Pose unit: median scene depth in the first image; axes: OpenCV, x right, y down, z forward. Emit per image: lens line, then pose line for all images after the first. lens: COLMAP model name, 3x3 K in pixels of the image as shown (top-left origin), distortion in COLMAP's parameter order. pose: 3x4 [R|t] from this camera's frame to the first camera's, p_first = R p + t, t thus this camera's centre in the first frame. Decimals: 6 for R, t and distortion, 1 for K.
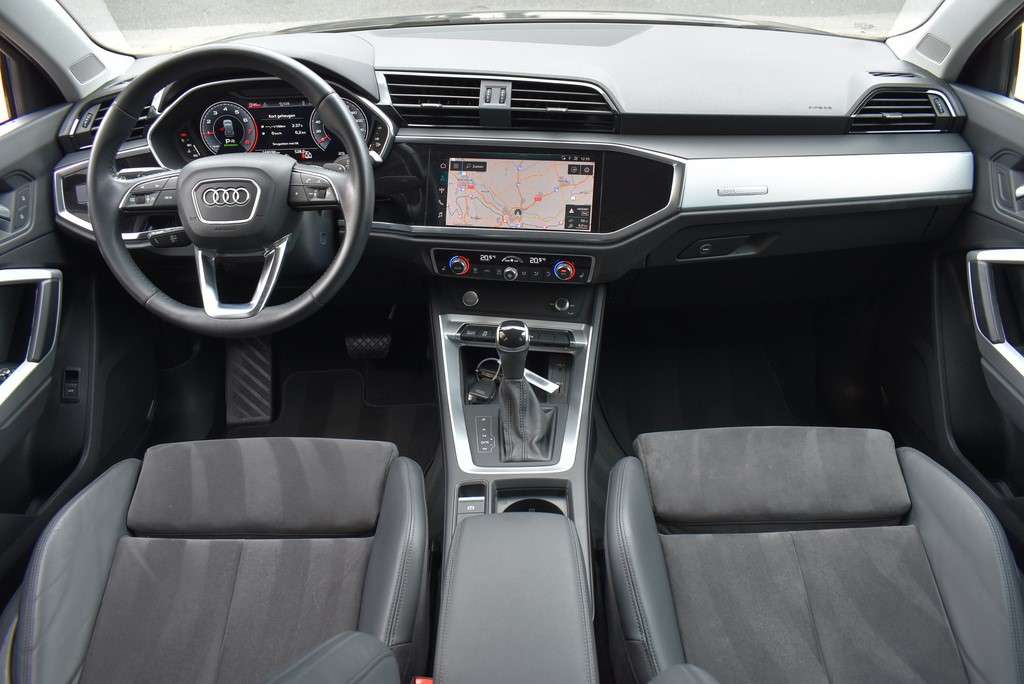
lens RADIAL K [[806.7, 0, 521.6], [0, 806.7, 338.3], [0, 0, 1]] dist [-0.094519, 0.023379]
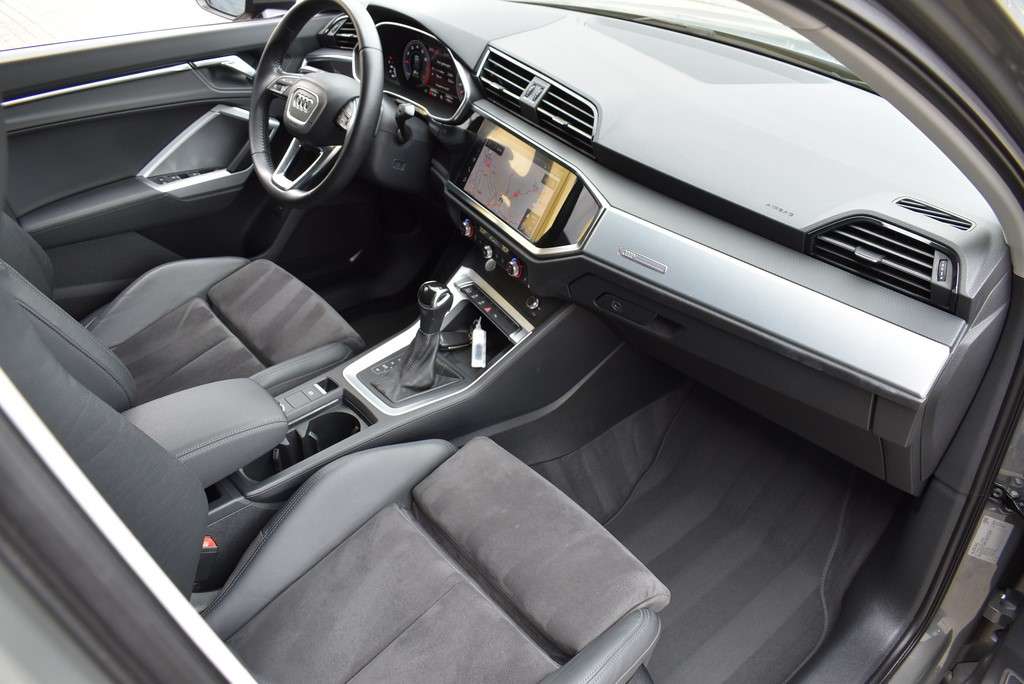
lens RADIAL K [[793.3, 0, 504.6], [0, 793.3, 337.5], [0, 0, 1]] dist [-0.073915, -0.001384]
pose [[0.638339, 0.460043, -0.617158, 0.732921], [-0.436397, 0.876746, 0.202171, -0.209716], [0.634098, 0.140273, 0.760423, 0.220674]]
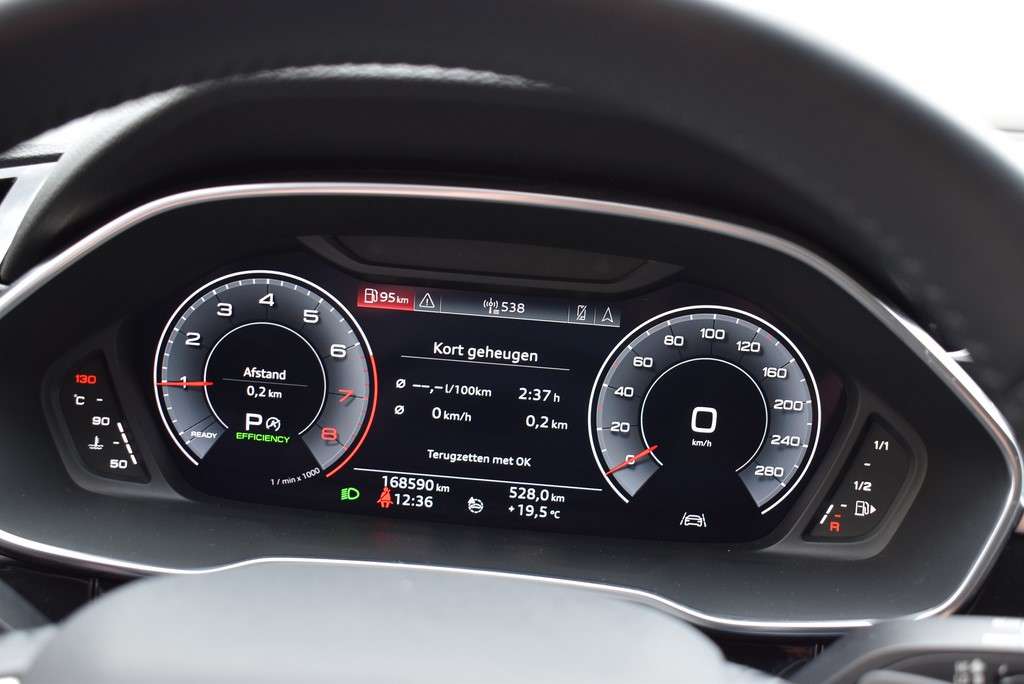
lens RADIAL K [[1244.8, 0, 513.4], [0, 1244.8, 341.3], [0, 0, 1]] dist [-0.054385, 0.000000]
pose [[0.993927, 0.099816, -0.046316, -0.292977], [-0.108187, 0.963311, -0.245616, -0.199031], [0.020101, 0.249136, 0.968260, 0.655998]]
